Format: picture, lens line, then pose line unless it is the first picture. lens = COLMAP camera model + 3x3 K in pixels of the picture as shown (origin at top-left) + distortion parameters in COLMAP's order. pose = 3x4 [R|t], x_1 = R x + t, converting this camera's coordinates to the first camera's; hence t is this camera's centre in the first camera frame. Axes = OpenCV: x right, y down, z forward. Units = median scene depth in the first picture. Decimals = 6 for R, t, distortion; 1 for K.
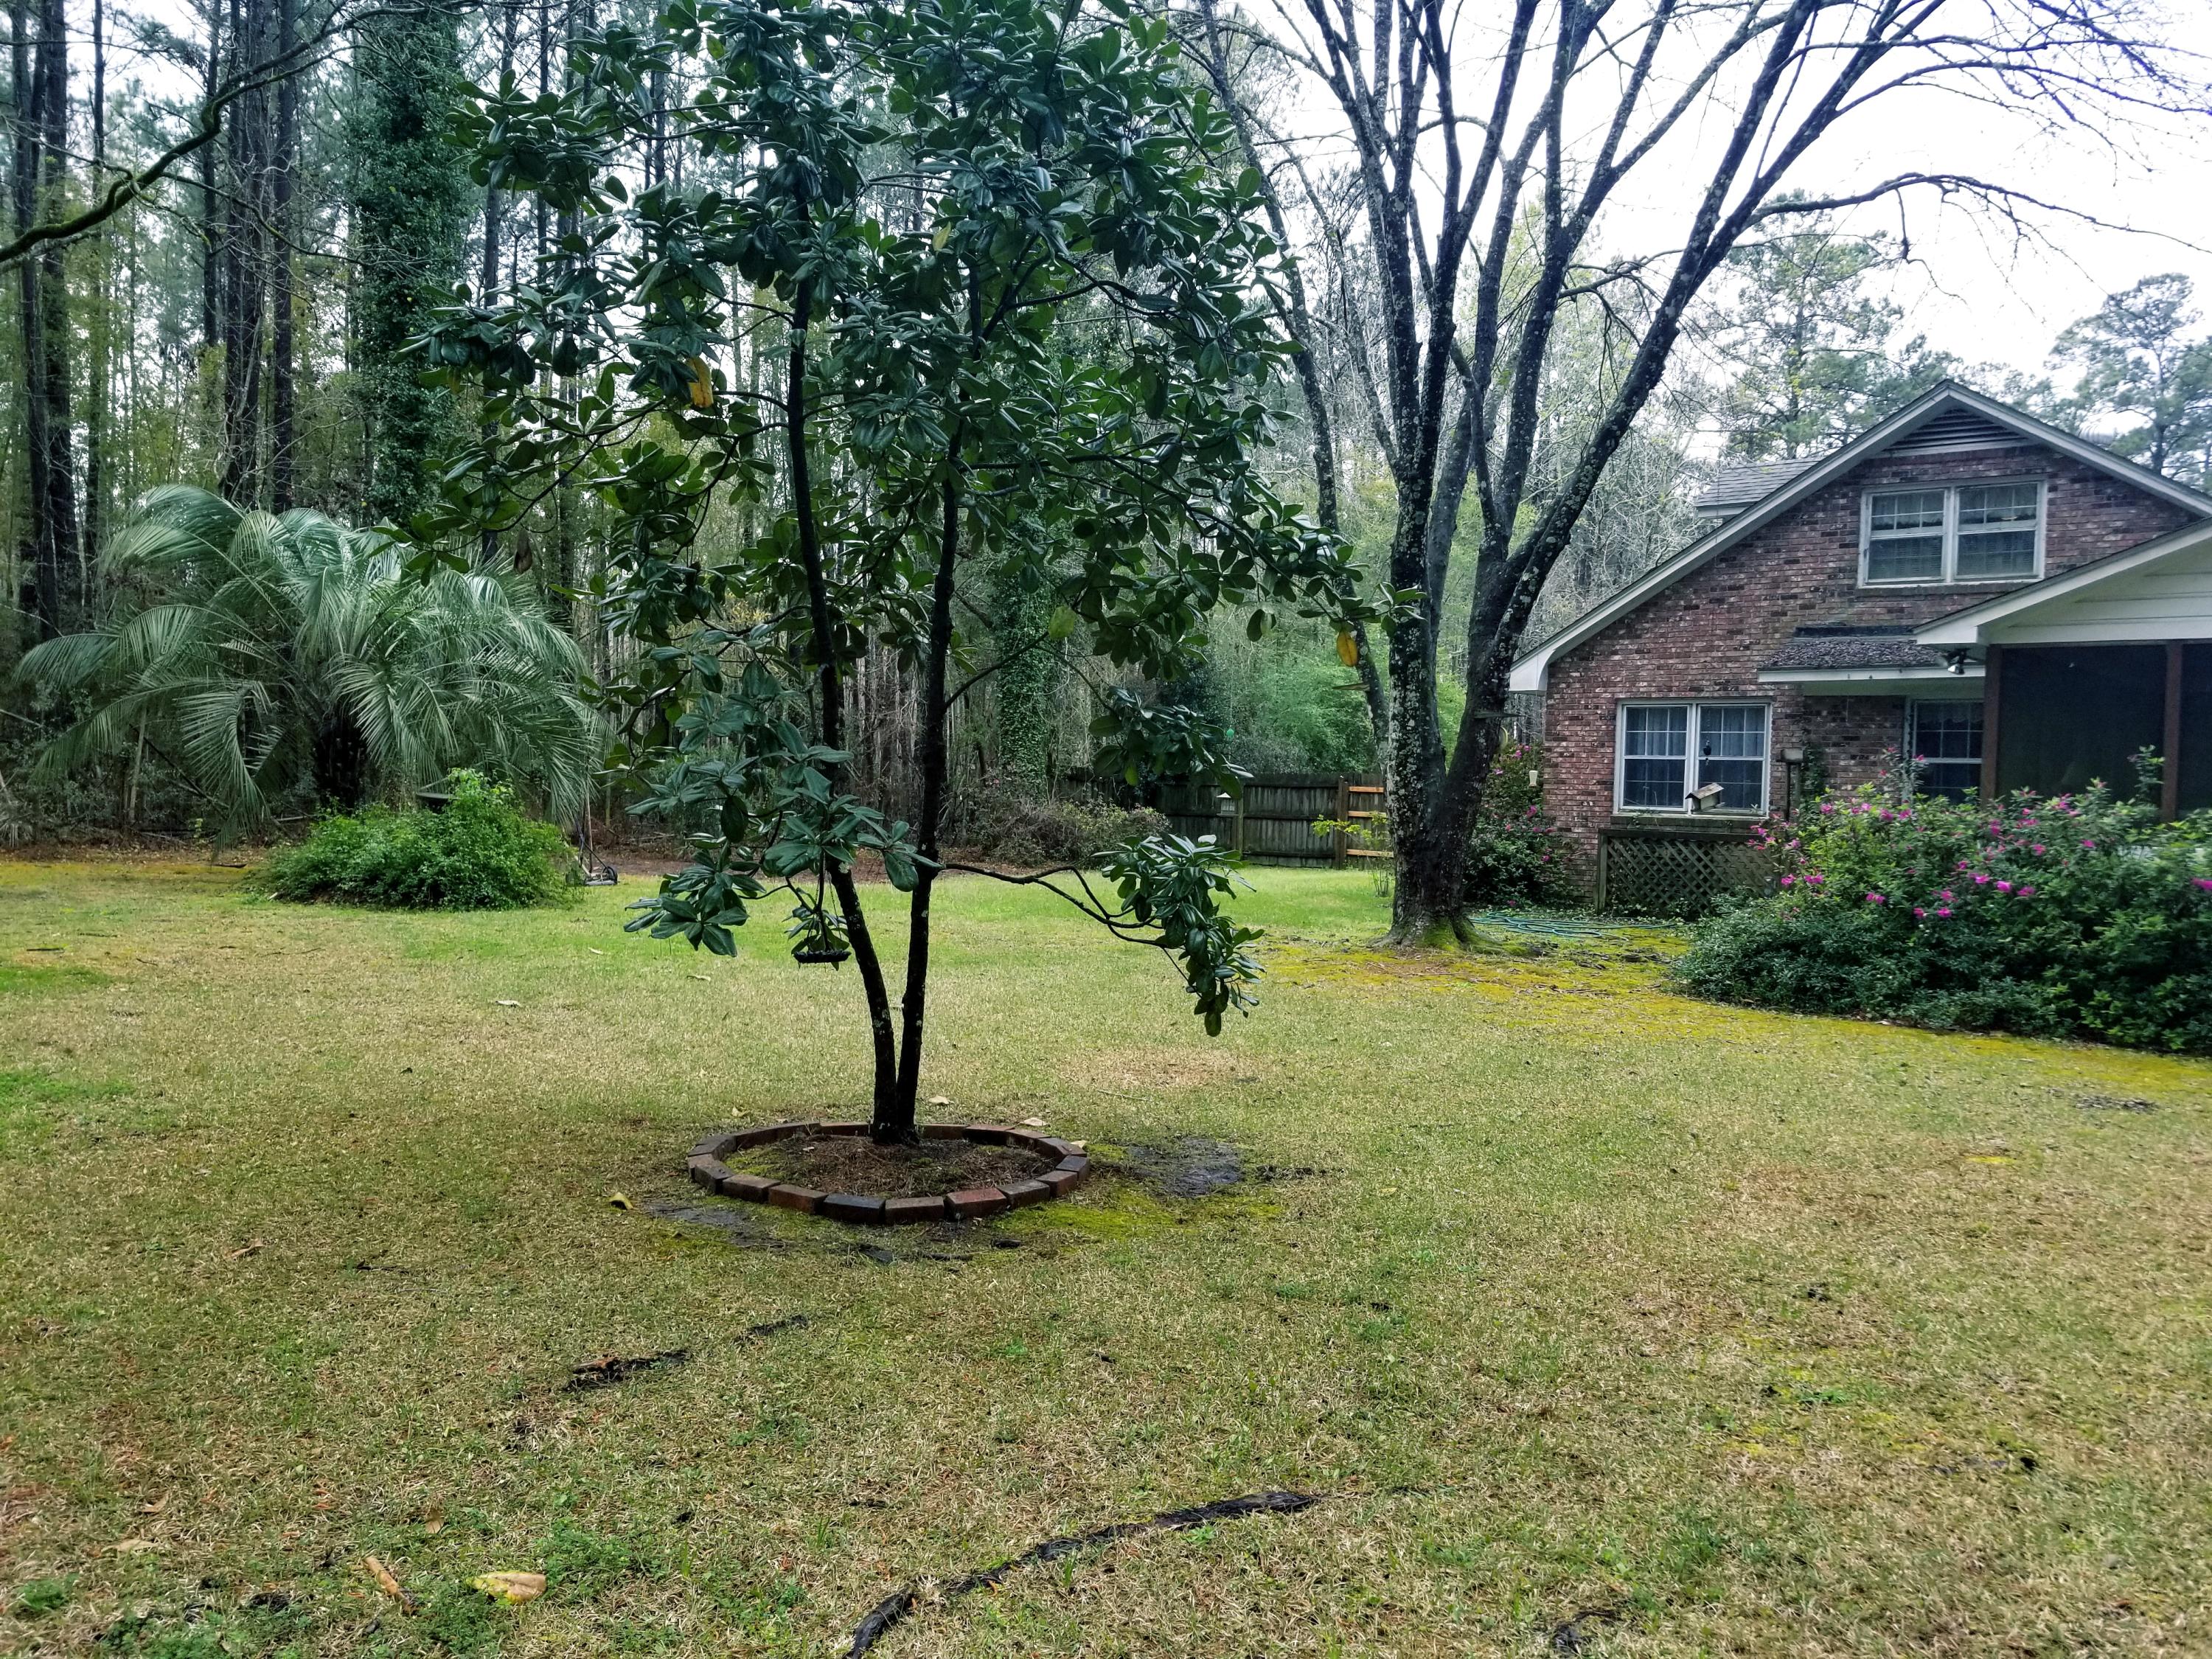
lens RADIAL K [[1678.0, 0, 1093.7], [0, 1678.0, 837.6], [0, 0, 1]] dist [0.034528, -0.040214]
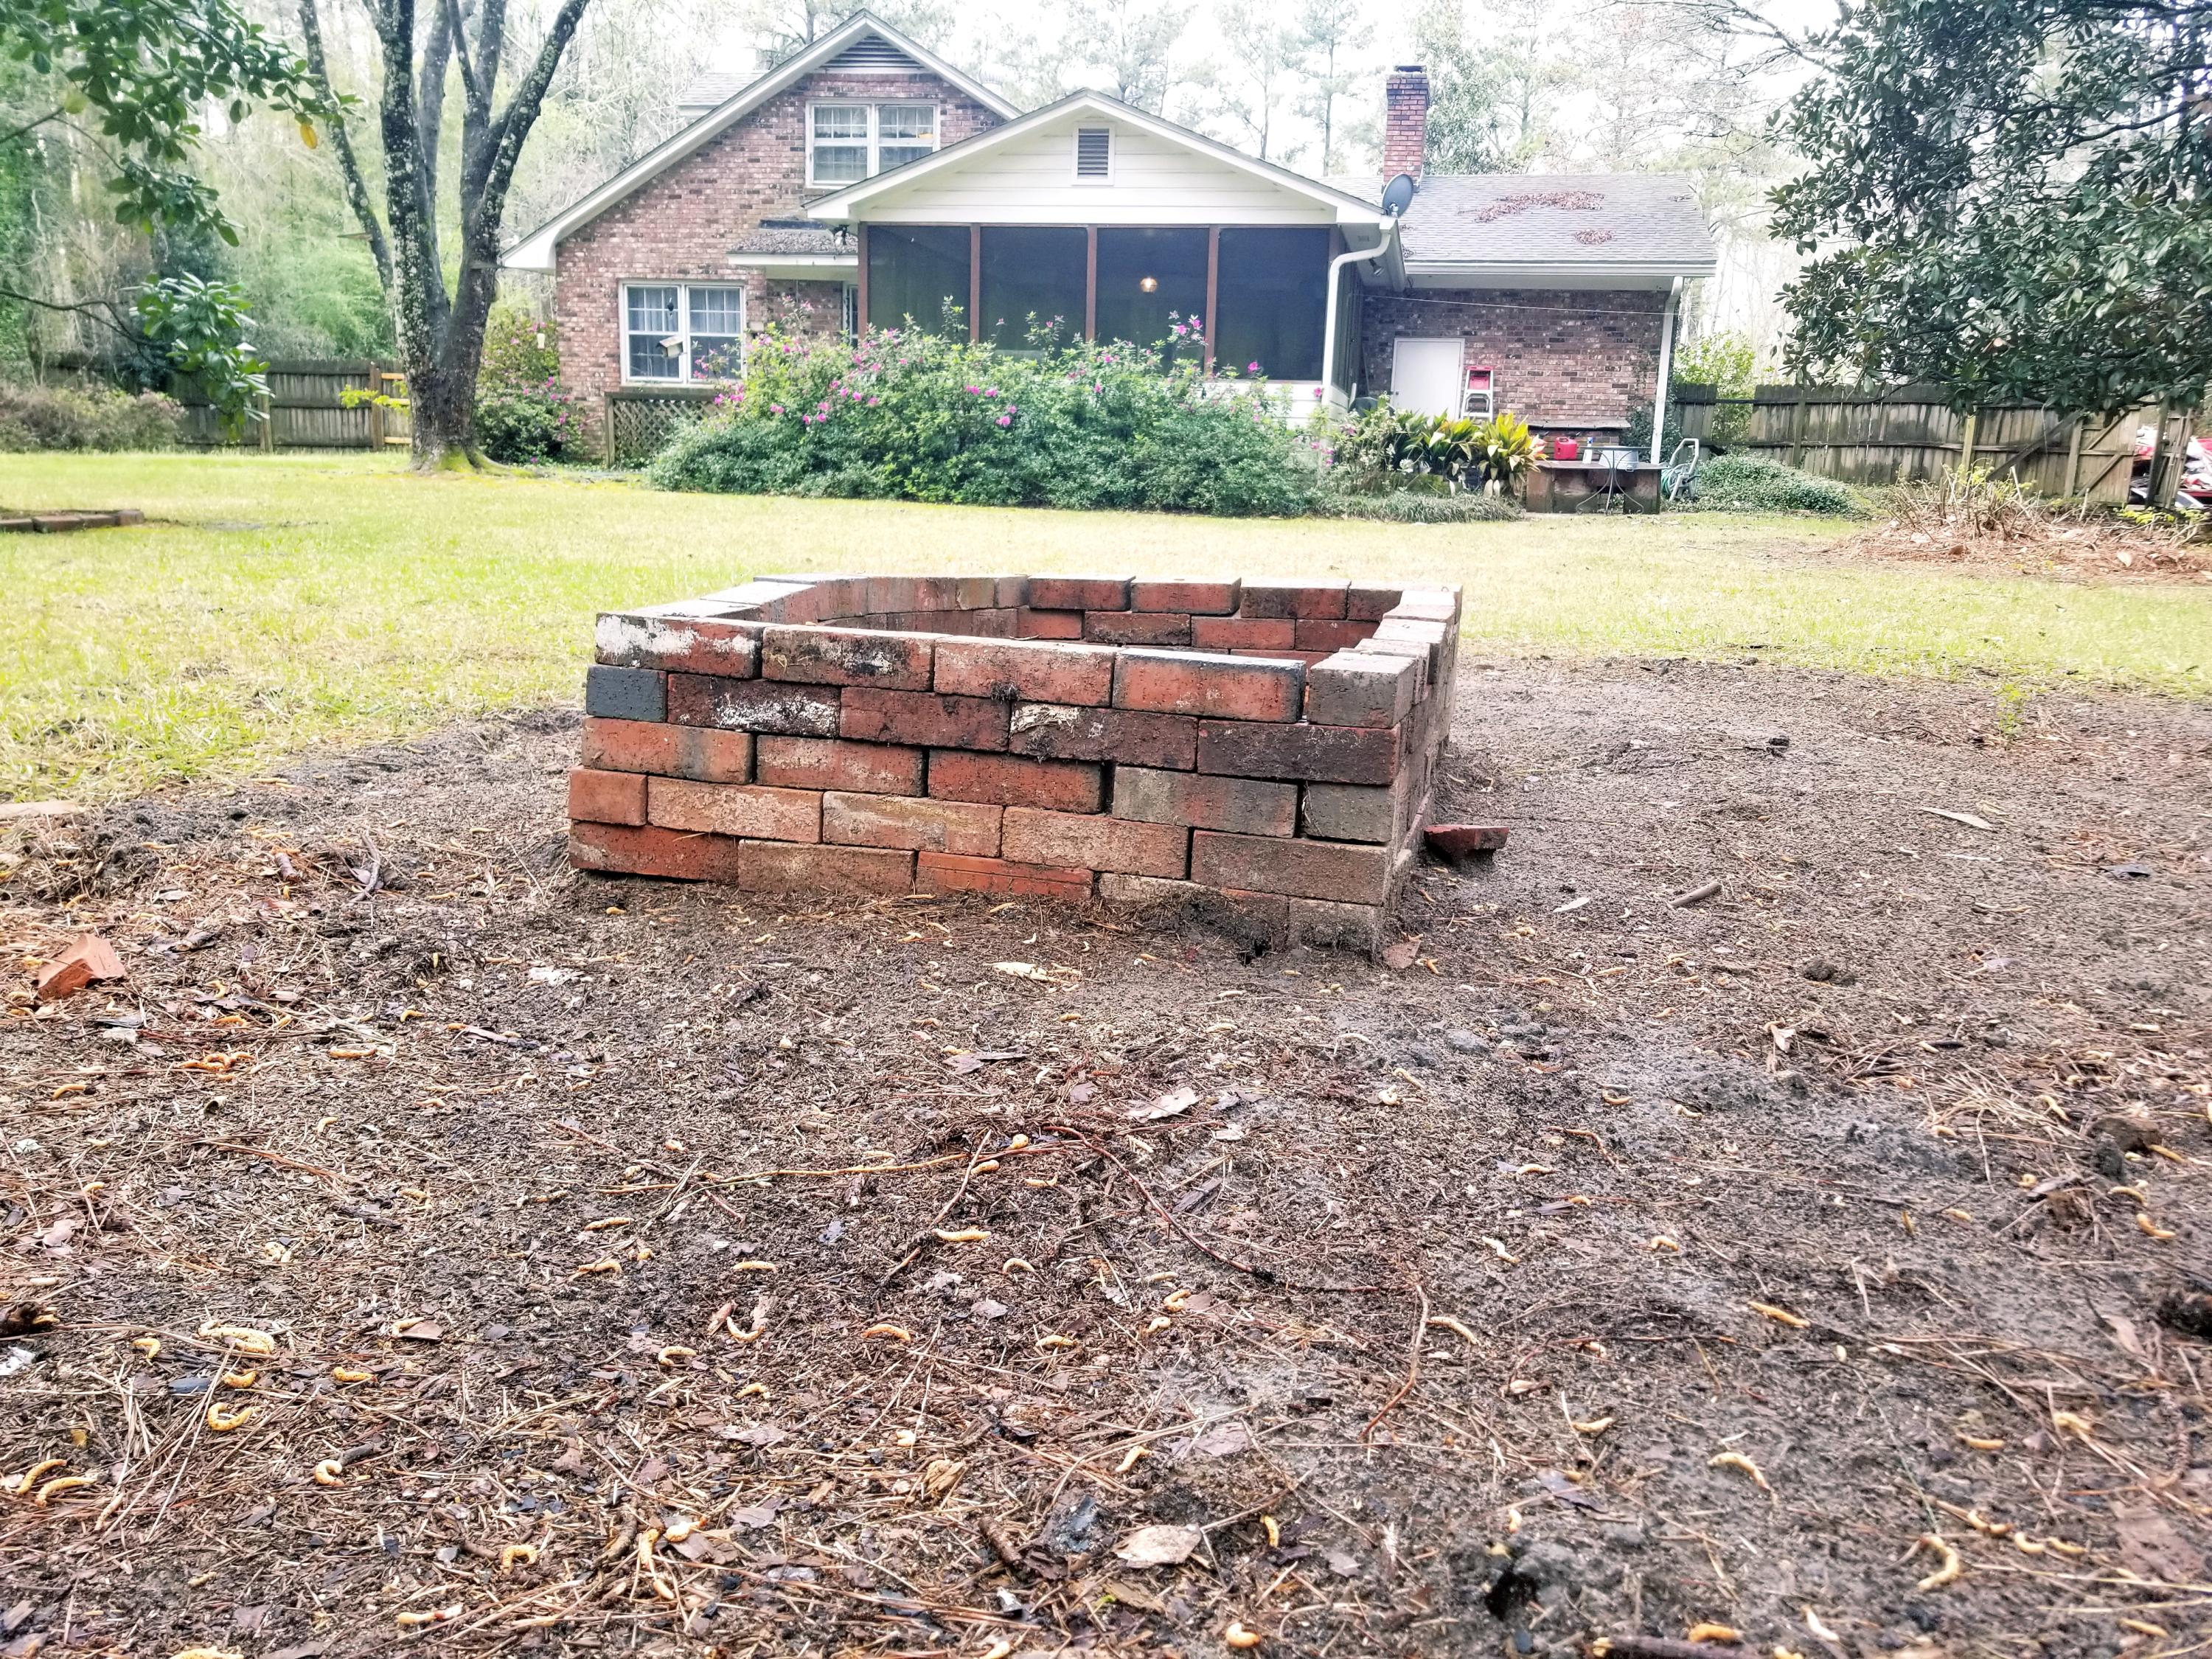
lens RADIAL K [[1678.0, 0, 1041.7], [0, 1678.0, 787.8], [0, 0, 1]] dist [0.034528, -0.040214]
pose [[0.874545, -0.101412, 0.474222, -0.016485], [0.012029, 0.982126, 0.187842, 0.066190], [-0.484795, -0.158572, 0.860133, -0.245428]]
